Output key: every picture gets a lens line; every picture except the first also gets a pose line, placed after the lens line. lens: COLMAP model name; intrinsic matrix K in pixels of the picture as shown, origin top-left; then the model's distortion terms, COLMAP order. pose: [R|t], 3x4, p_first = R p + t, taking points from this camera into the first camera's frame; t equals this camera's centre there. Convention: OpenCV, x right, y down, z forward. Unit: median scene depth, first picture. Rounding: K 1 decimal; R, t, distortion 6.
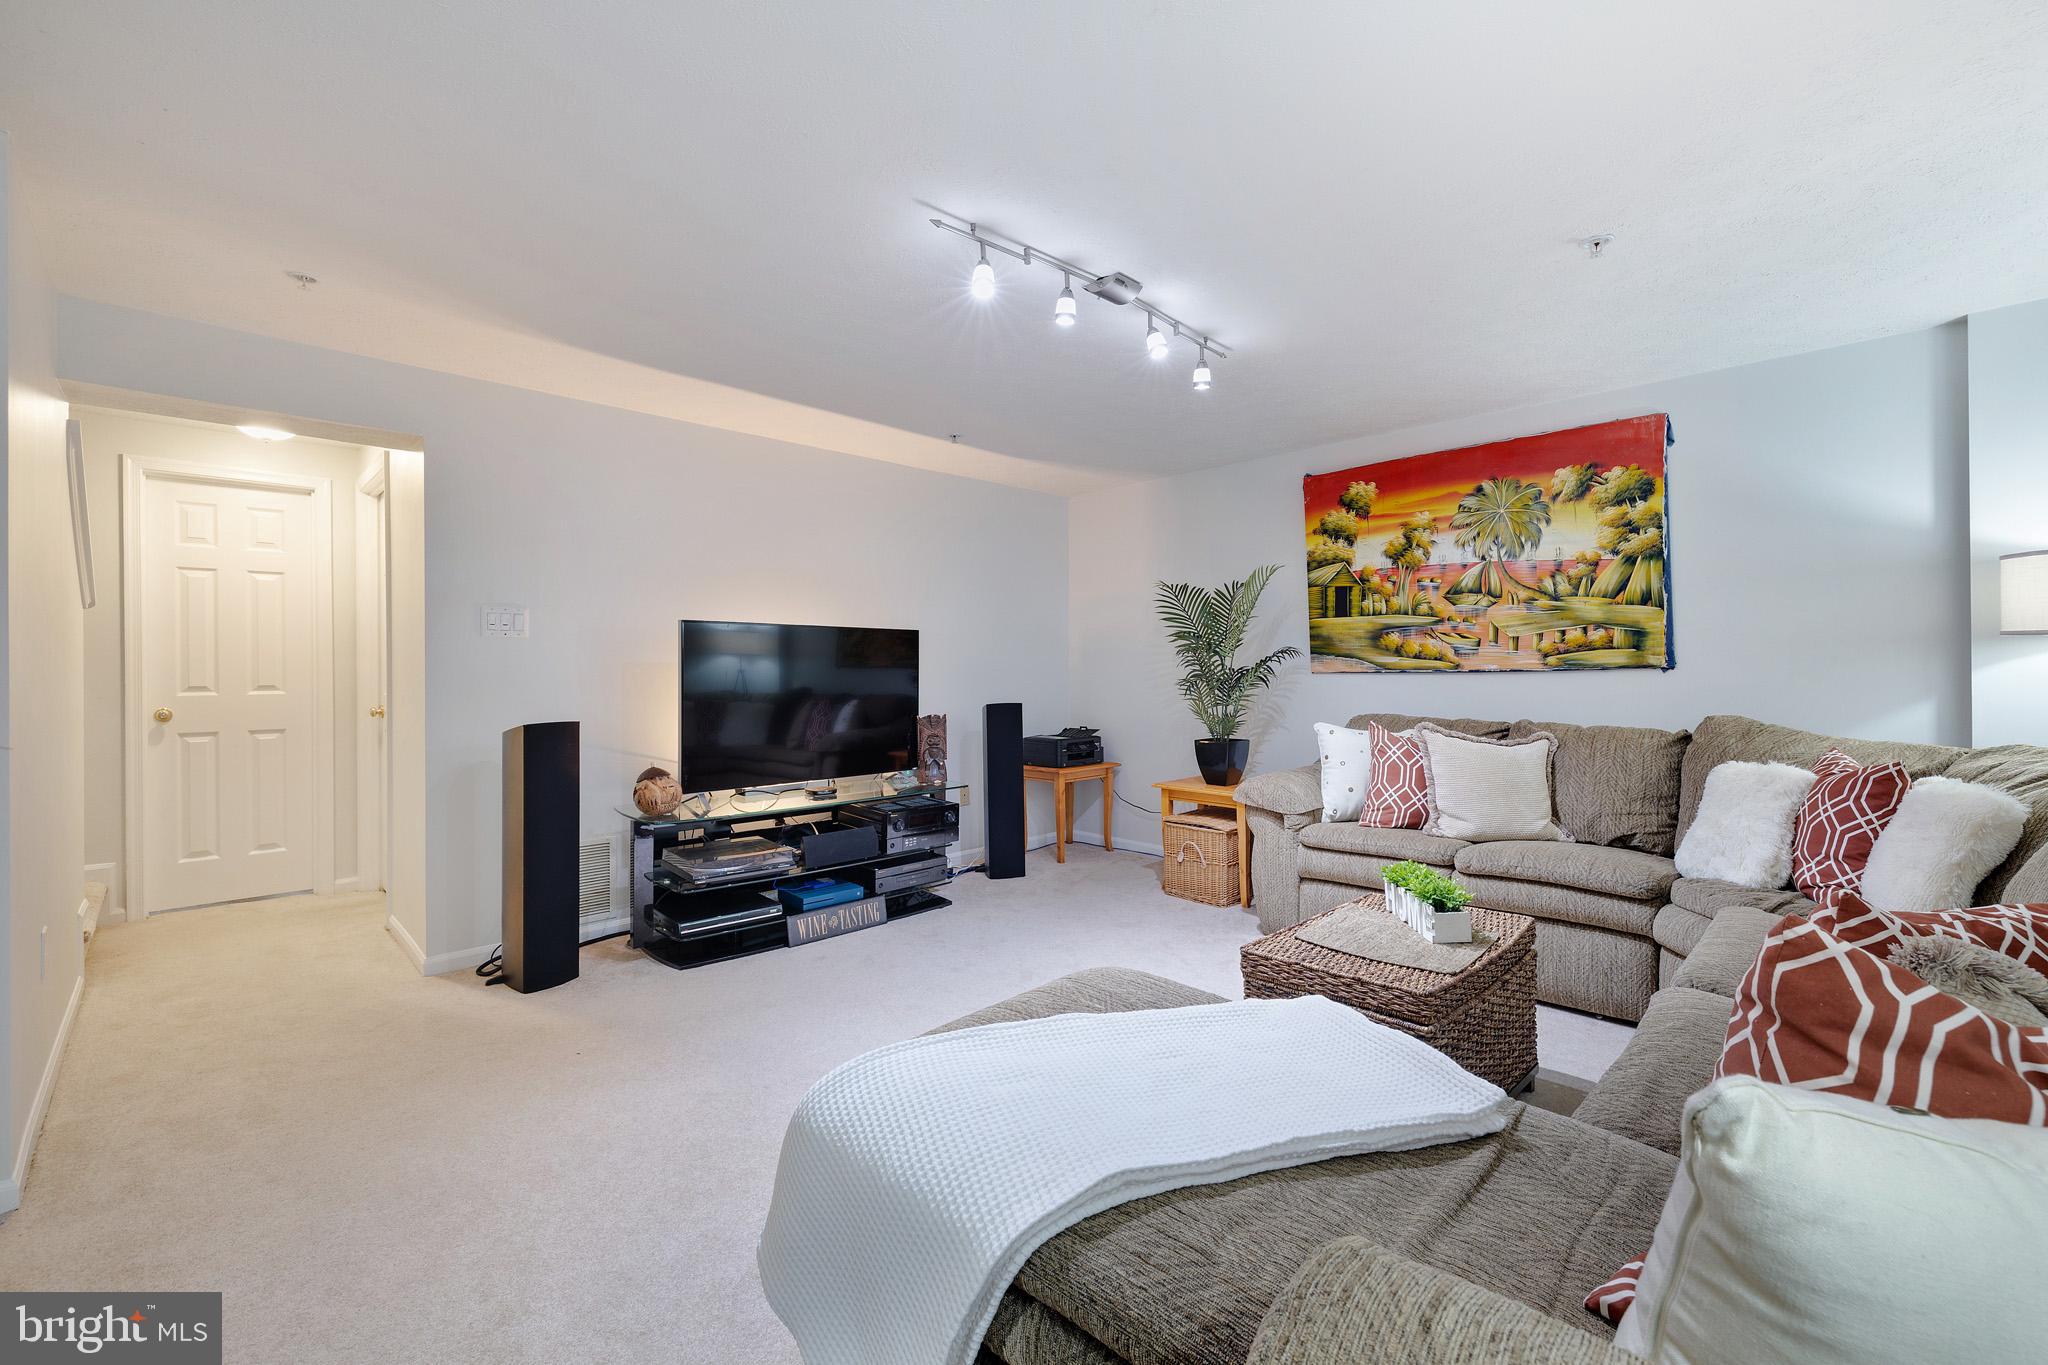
lens RADIAL K [[856.7, 0, 1017.3], [0, 856.7, 675.8], [0, 0, 1]] dist [-0.003993, 0.000276]
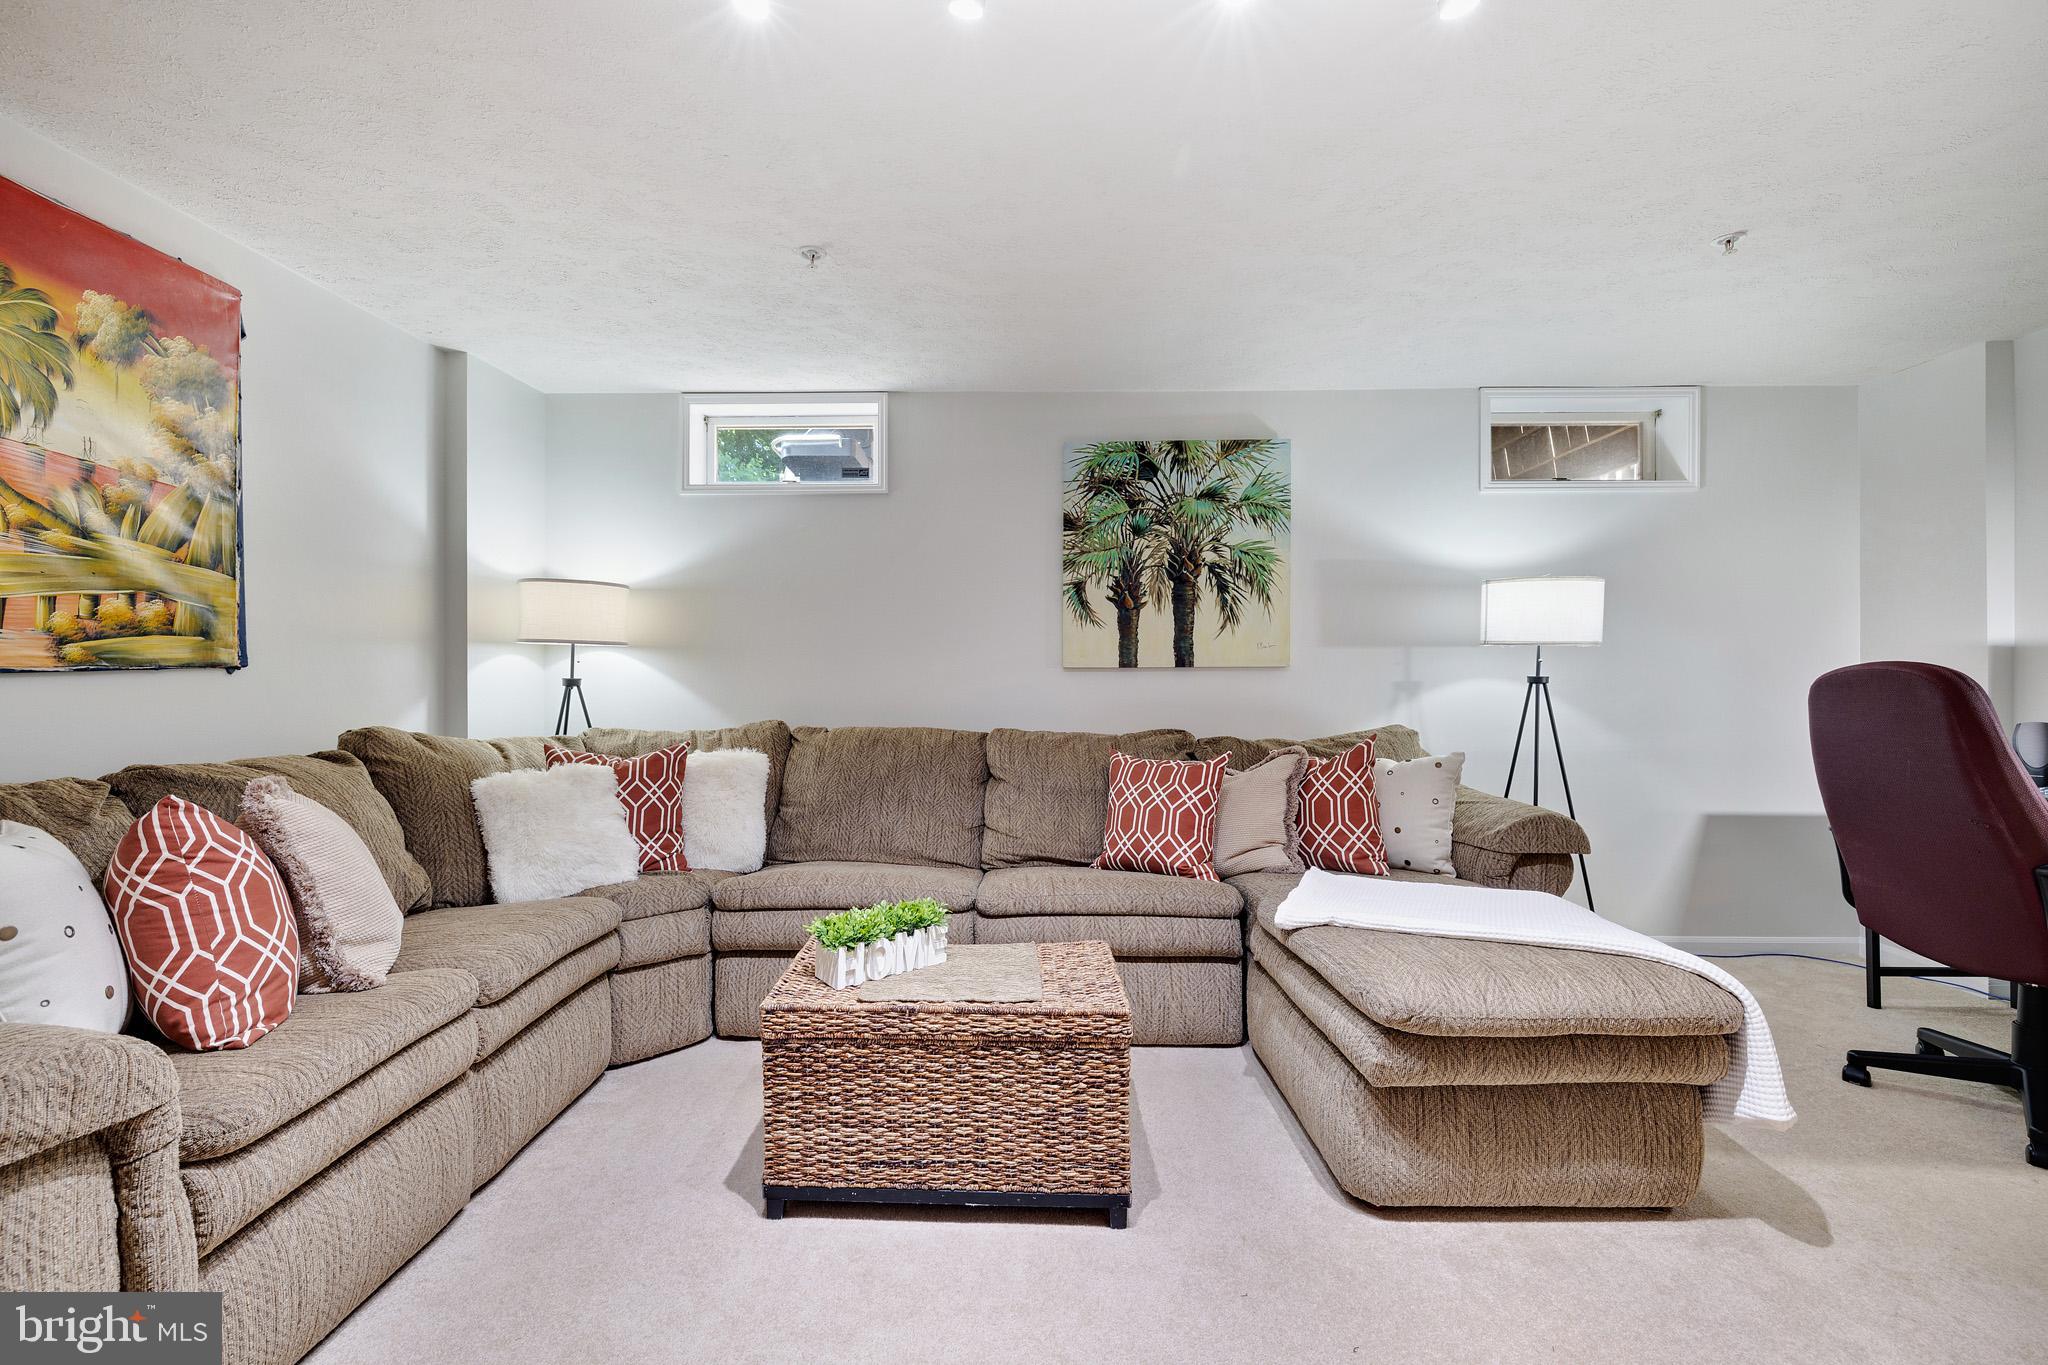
lens RADIAL K [[856.7, 0, 1025.0], [0, 856.7, 666.3], [0, 0, 1]] dist [-0.003993, 0.000276]
pose [[-0.701032, 0.006186, 0.713103, -0.143935], [0.005575, 0.999979, -0.003194, -0.003918], [-0.713108, 0.001737, -0.701052, 0.934963]]
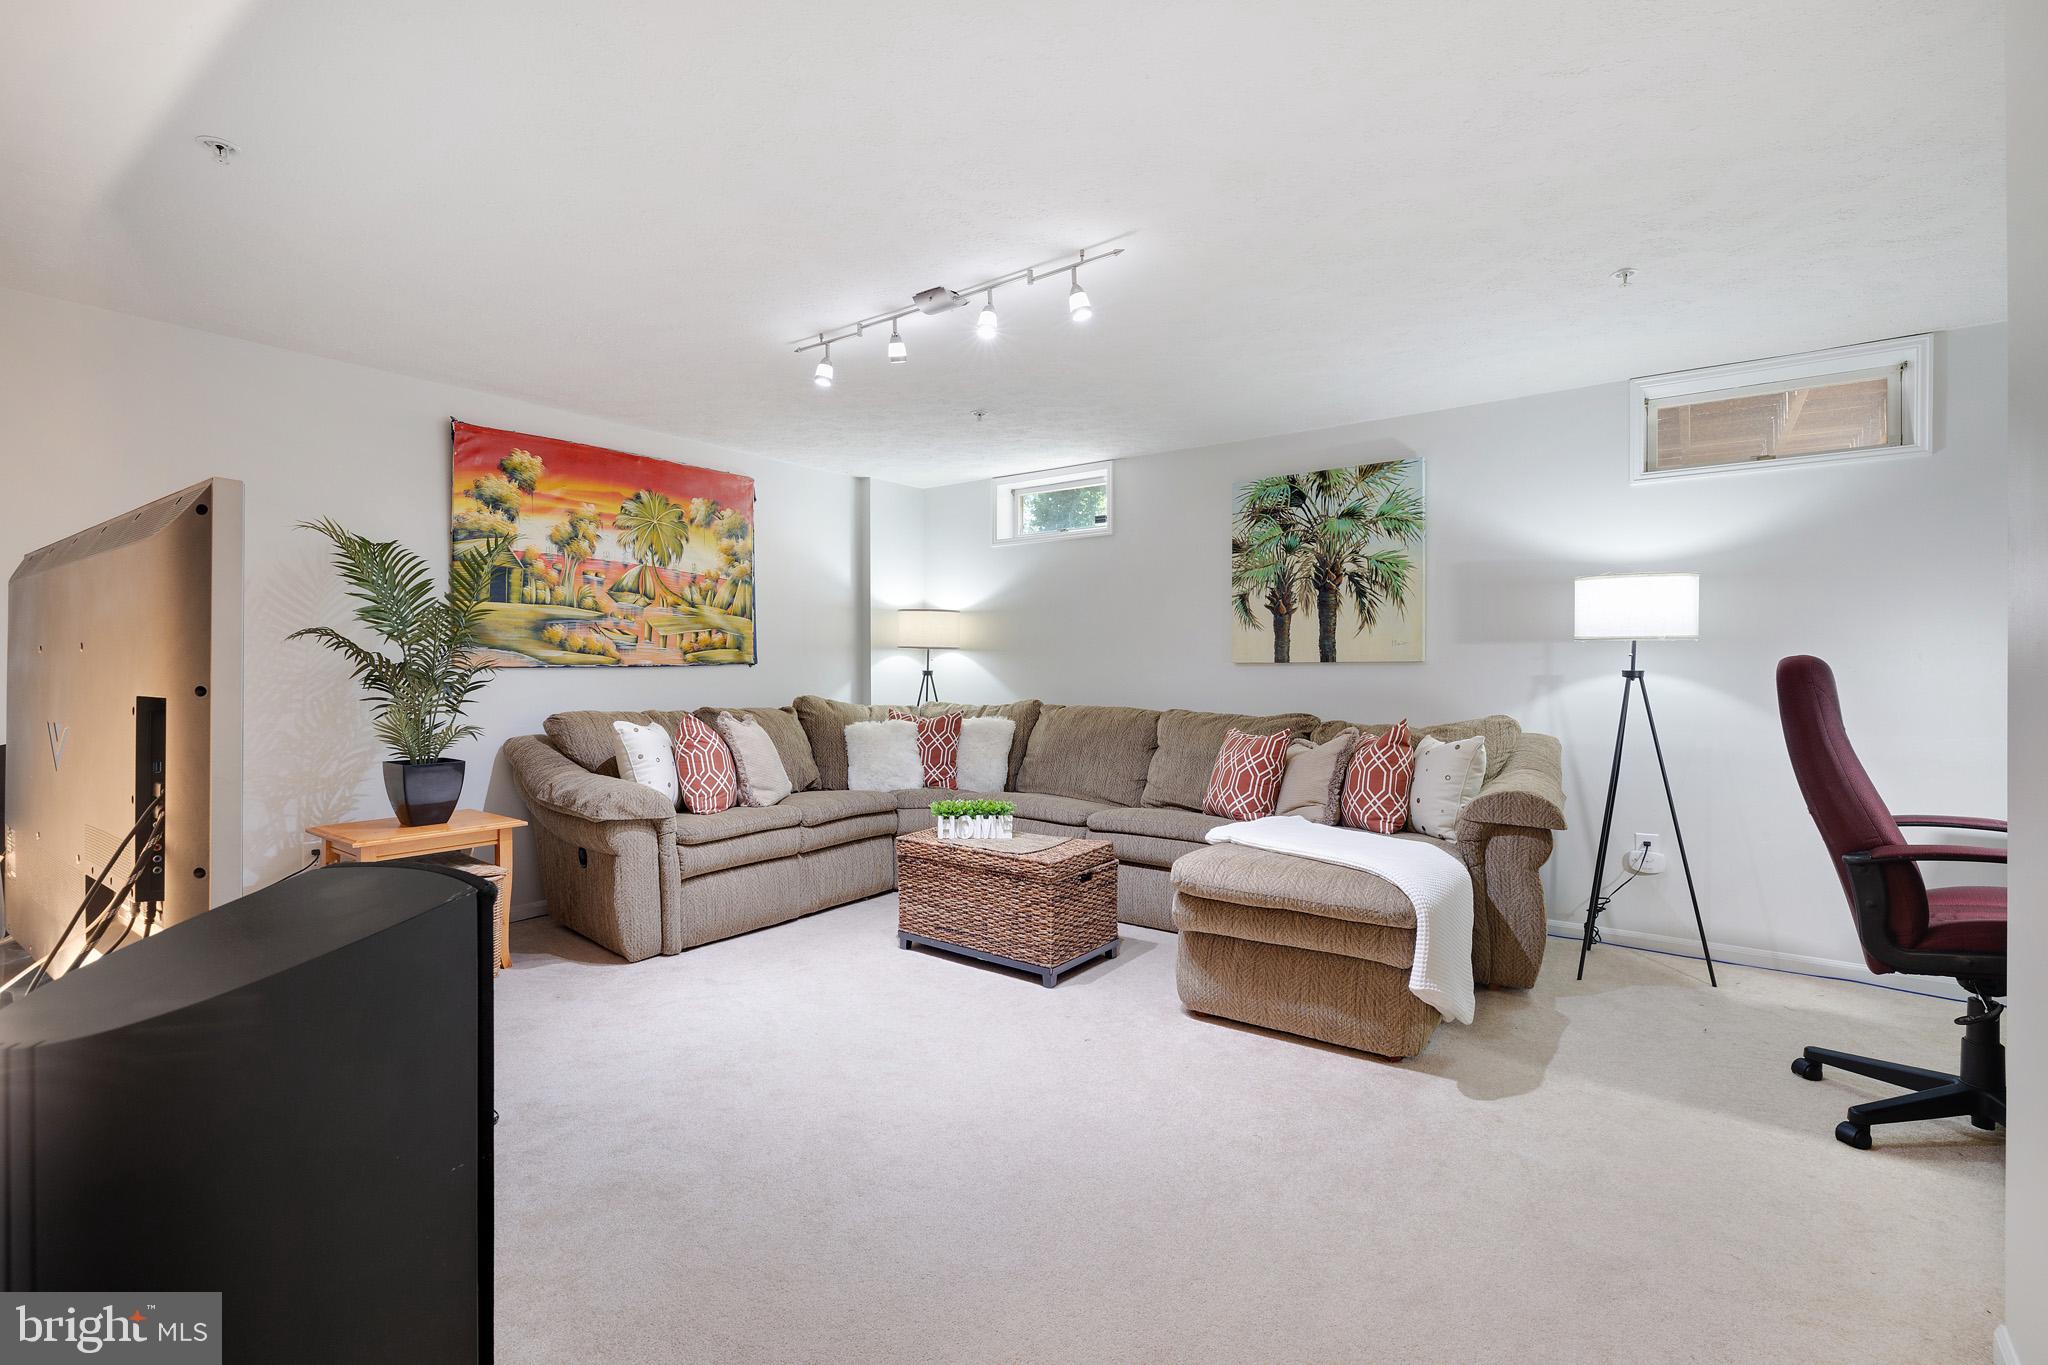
lens RADIAL K [[912.3, 0, 1025.3], [0, 912.3, 666.1], [0, 0, 1]] dist [-0.020086, 0.000866]
pose [[-0.160629, 0.002666, 0.987011, -0.686763], [0.005949, 0.999981, -0.001733, -0.000434], [-0.986997, 0.005593, -0.160642, 0.729720]]
